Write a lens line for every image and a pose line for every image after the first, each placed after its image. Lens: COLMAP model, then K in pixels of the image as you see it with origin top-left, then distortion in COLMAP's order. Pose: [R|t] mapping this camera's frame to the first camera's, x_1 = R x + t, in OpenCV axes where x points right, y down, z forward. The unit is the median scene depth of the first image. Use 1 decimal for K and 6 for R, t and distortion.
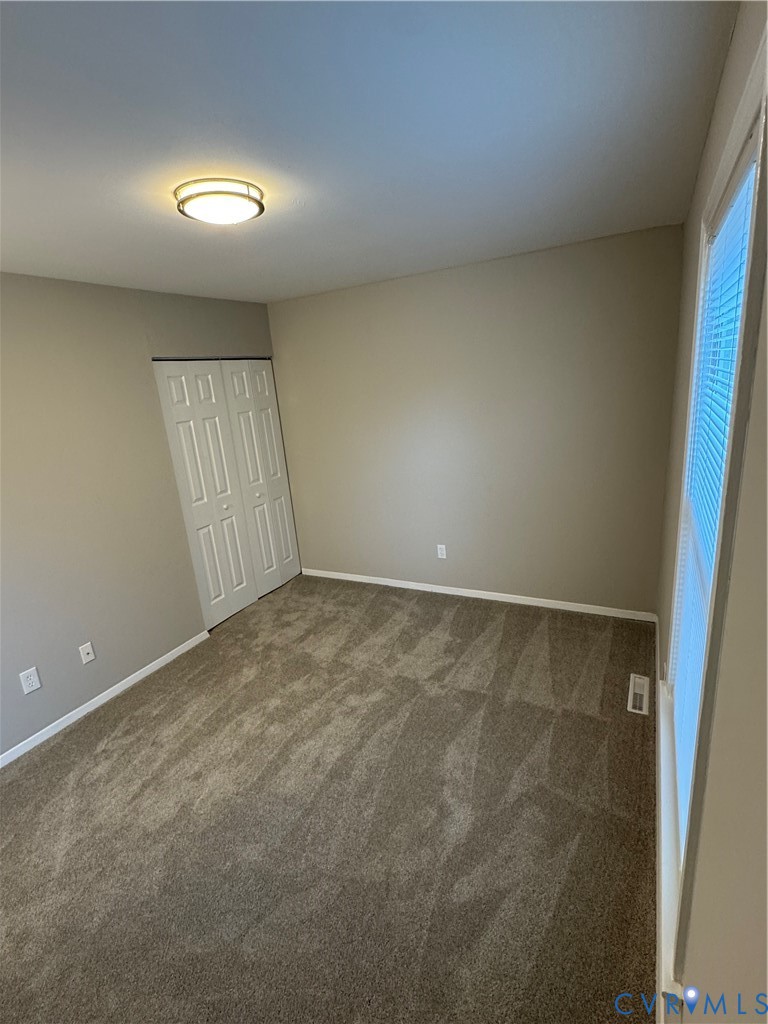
lens RADIAL K [[485.2, 0, 384.9], [0, 485.2, 514.4], [0, 0, 1]] dist [0.001469, -0.000318]
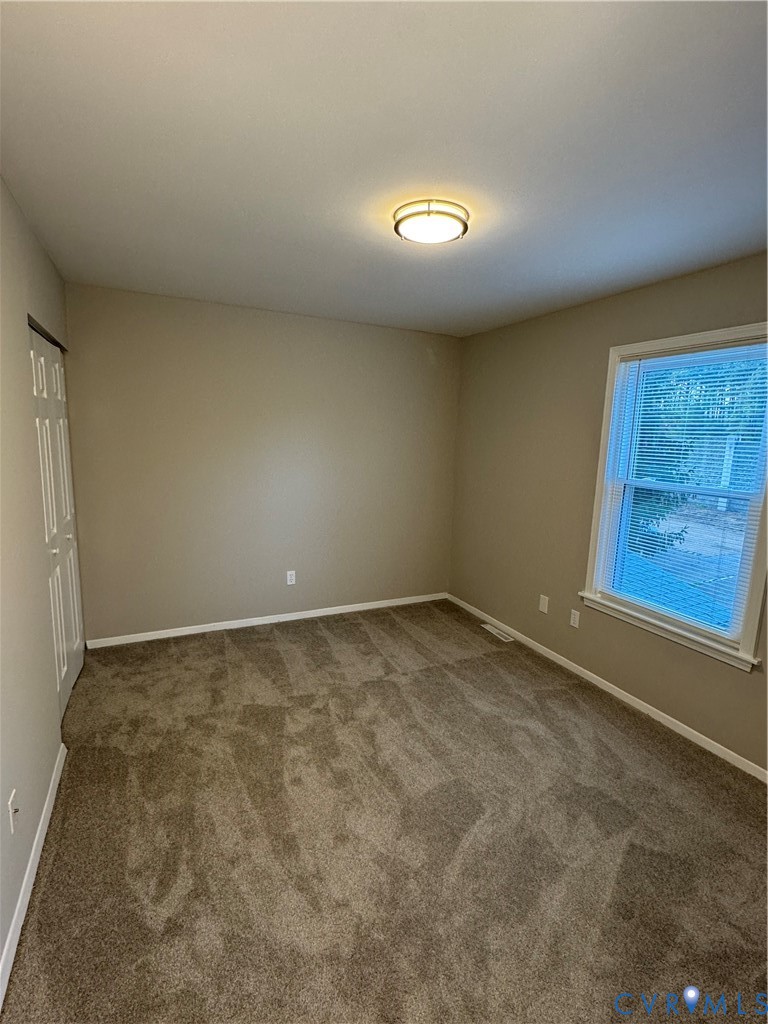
lens RADIAL K [[485.2, 0, 382.6], [0, 485.2, 513.6], [0, 0, 1]] dist [0.001469, -0.000318]
pose [[0.588516, -0.024683, 0.808108, -0.719185], [0.136636, 0.988193, -0.069324, 0.049636], [-0.796856, 0.151215, 0.584940, 0.282573]]
